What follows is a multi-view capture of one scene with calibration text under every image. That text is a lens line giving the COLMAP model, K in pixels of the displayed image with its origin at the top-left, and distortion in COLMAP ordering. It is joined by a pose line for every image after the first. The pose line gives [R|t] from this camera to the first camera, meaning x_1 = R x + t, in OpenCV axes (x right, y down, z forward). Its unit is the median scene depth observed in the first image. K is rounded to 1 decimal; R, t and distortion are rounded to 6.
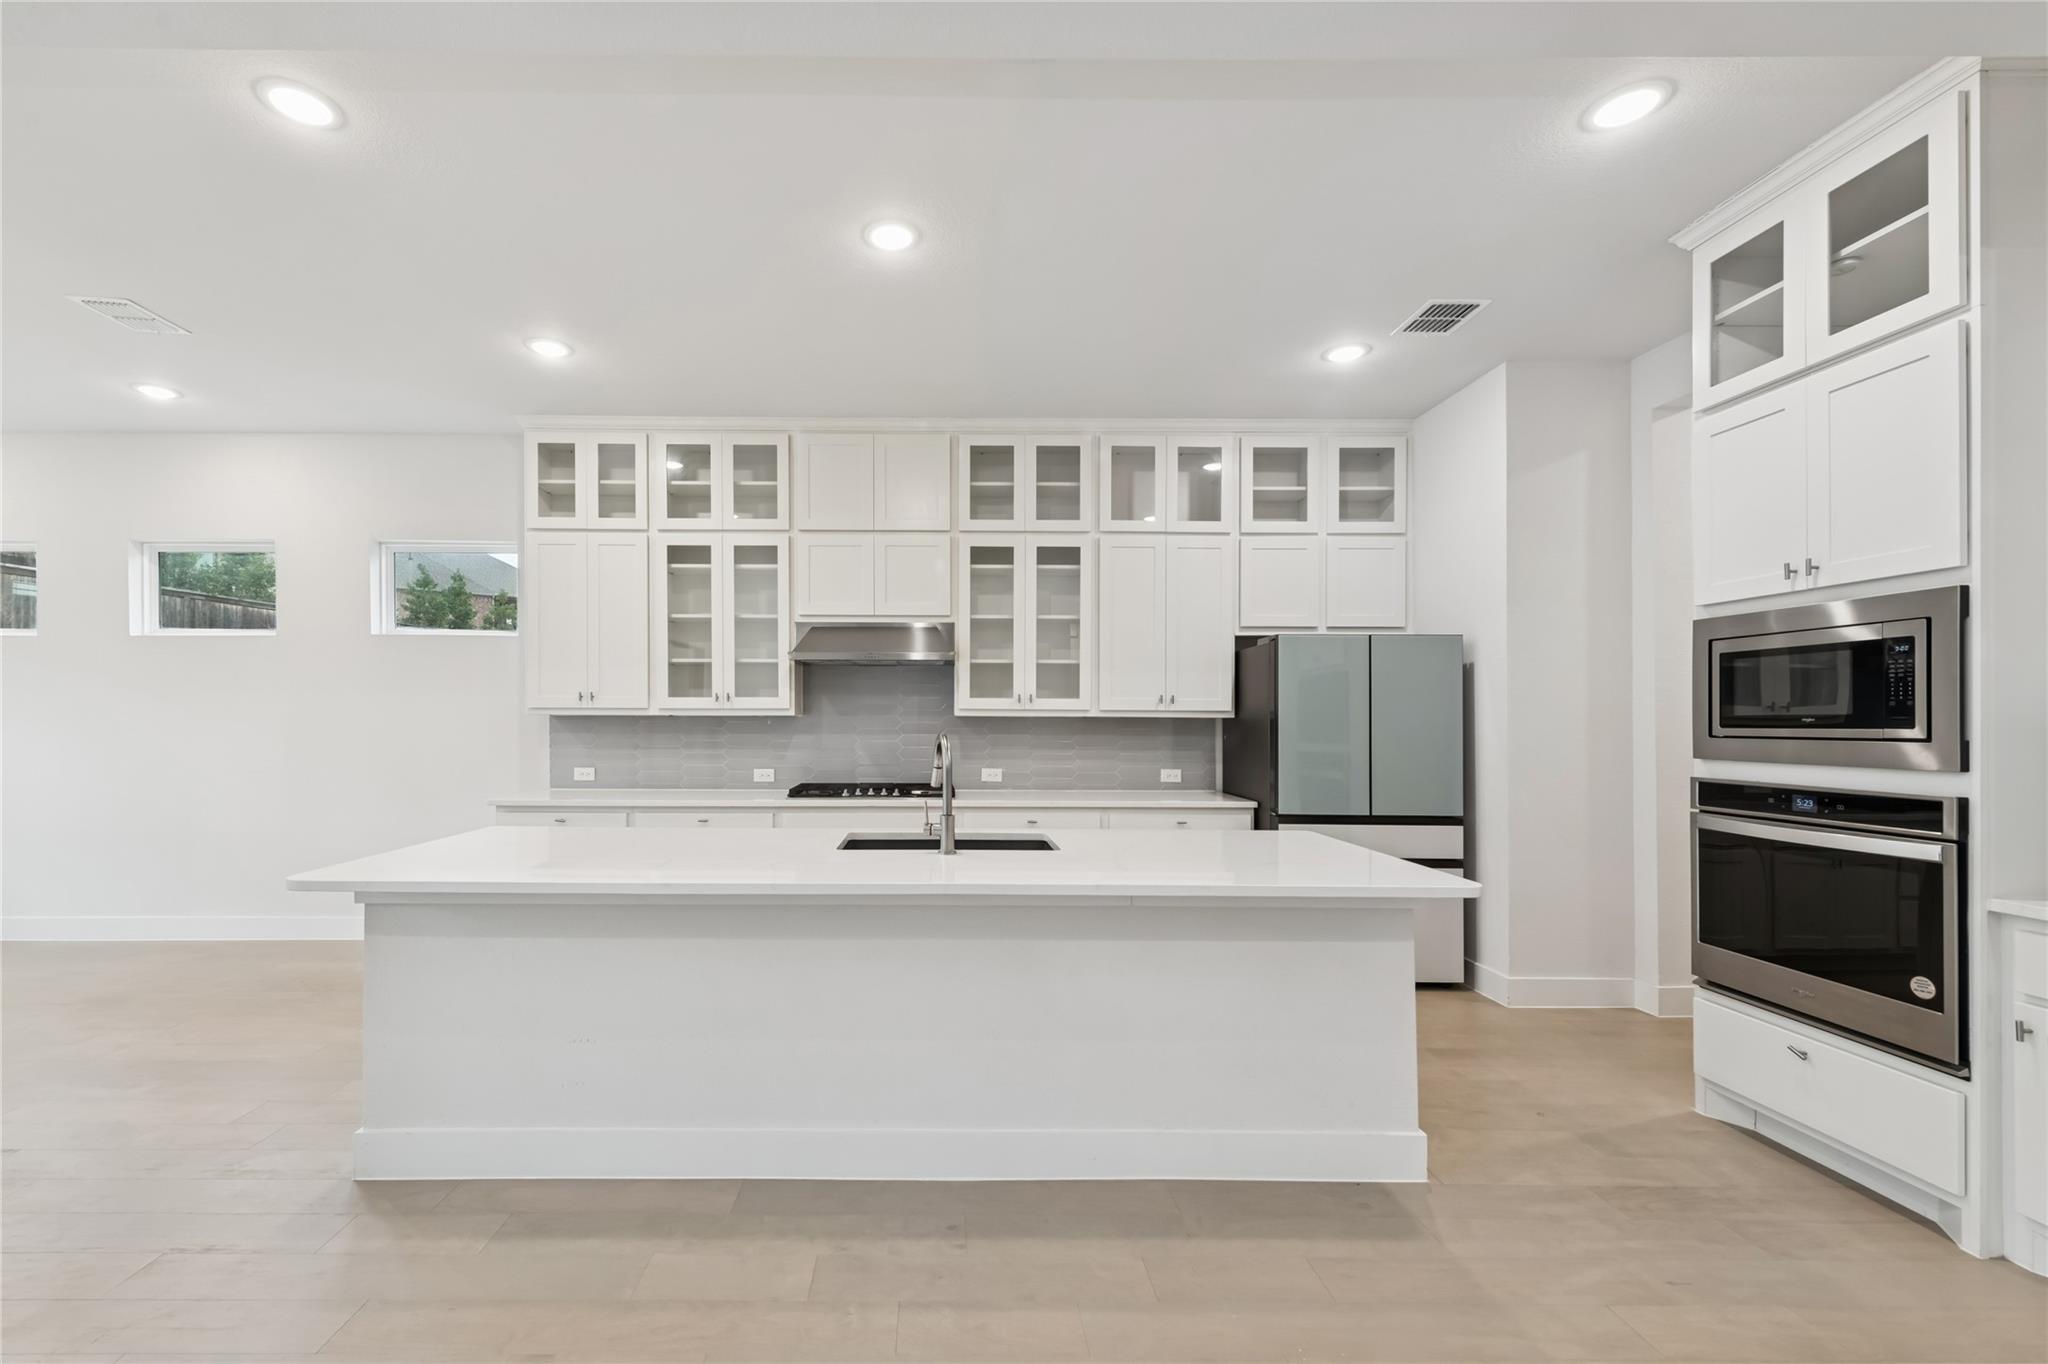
lens RADIAL K [[804.4, 0, 969.1], [0, 804.4, 716.3], [0, 0, 1]] dist [0.010662, -0.003821]
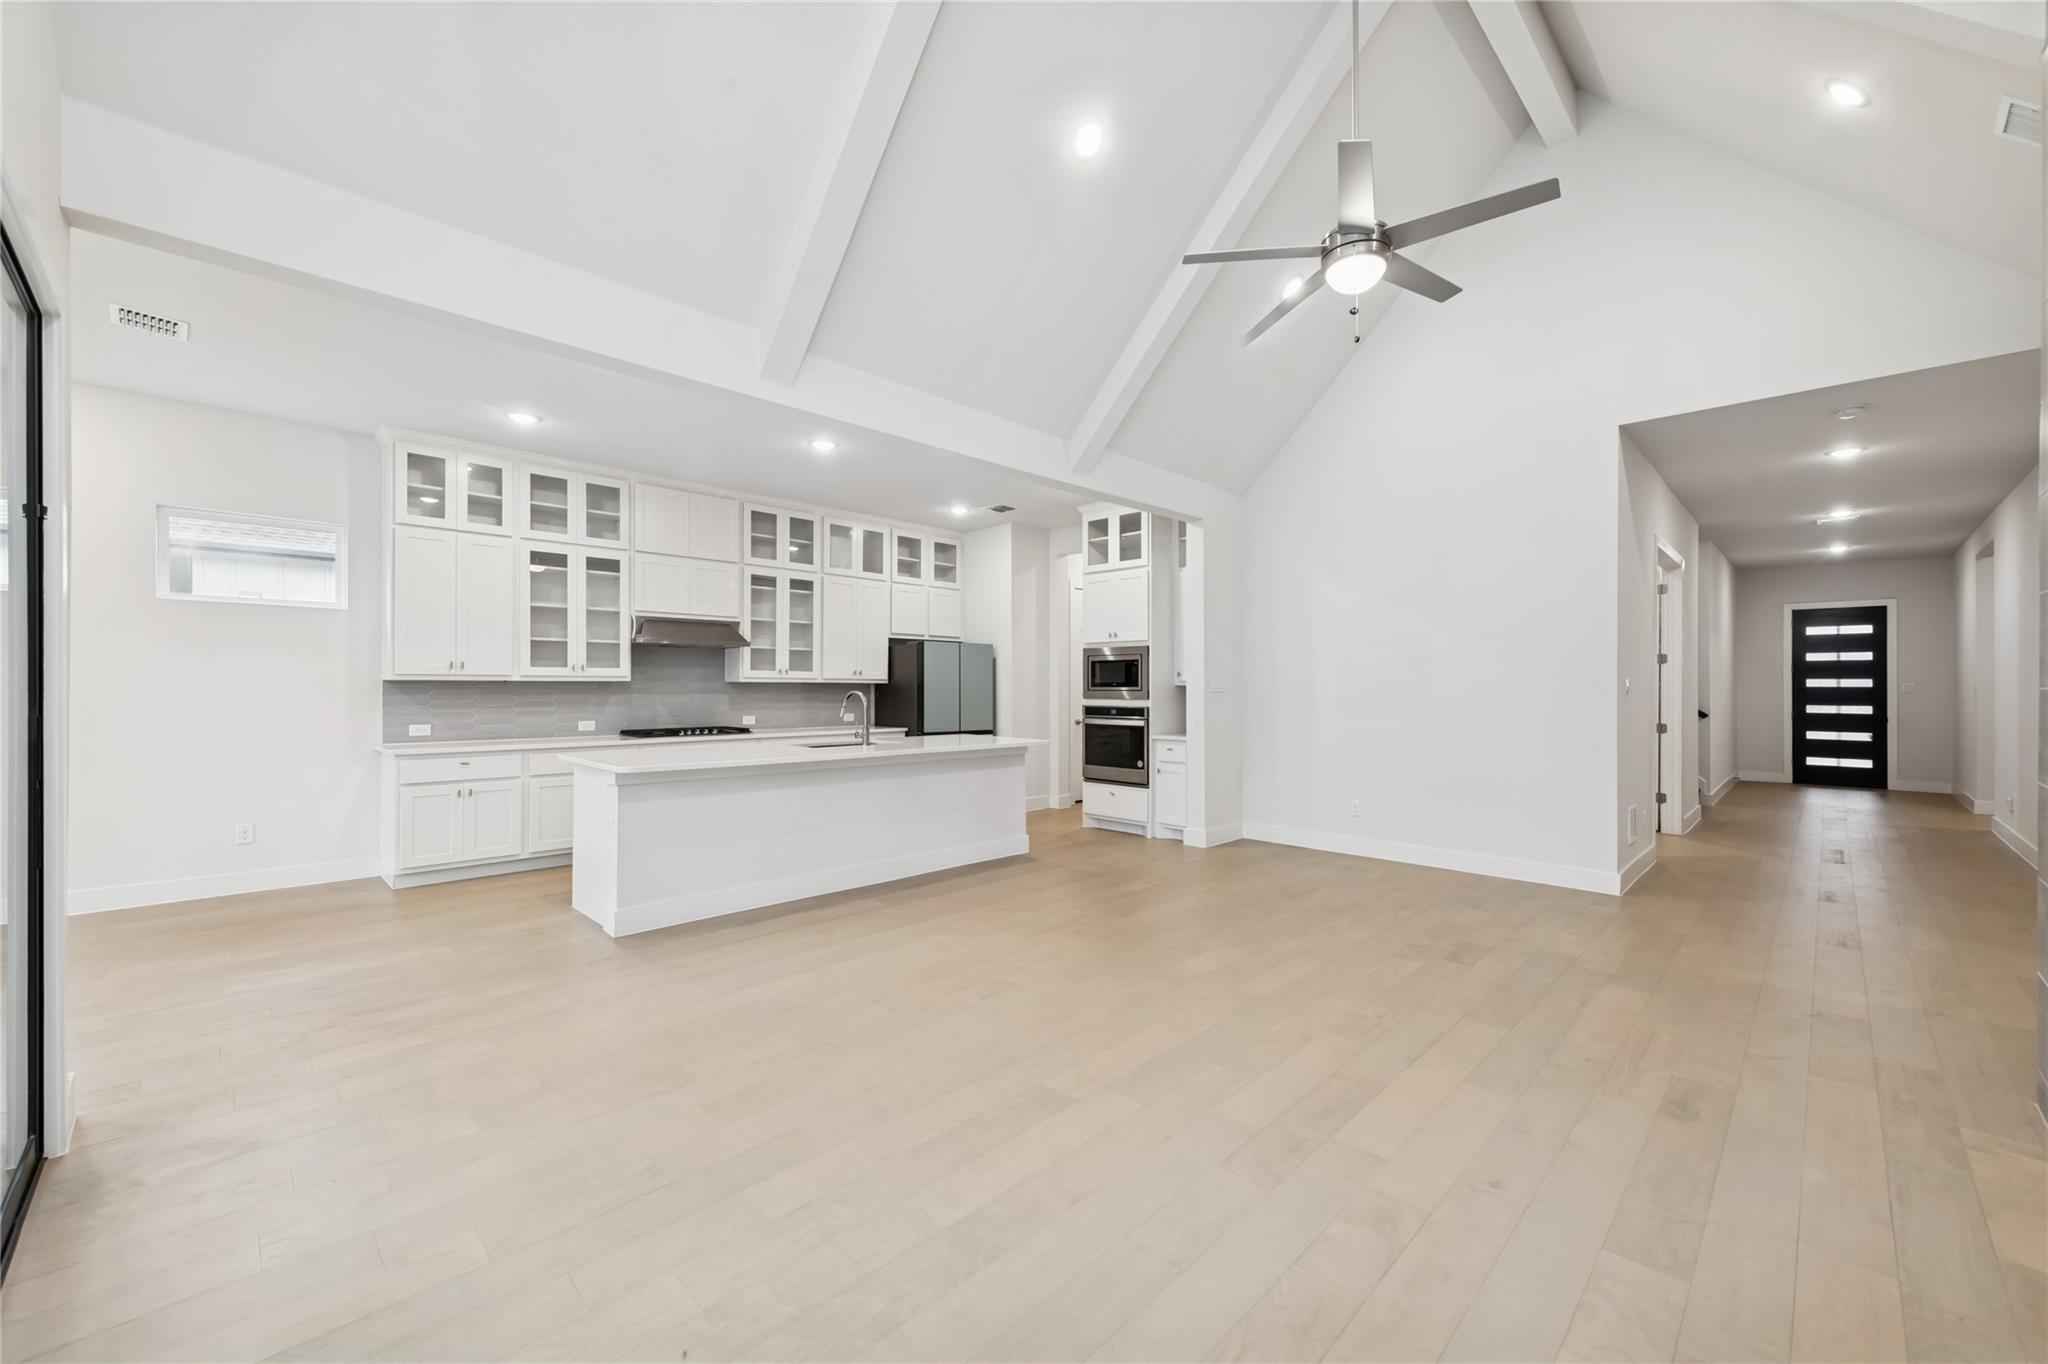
lens RADIAL K [[804.4, 0, 1023.2], [0, 804.4, 675.2], [0, 0, 1]] dist [0.010662, -0.003821]
pose [[0.704714, 0.008652, 0.709439, -0.739278], [-0.004006, 0.999958, -0.008215, -0.002425], [-0.709480, 0.002947, 0.704719, -0.486763]]
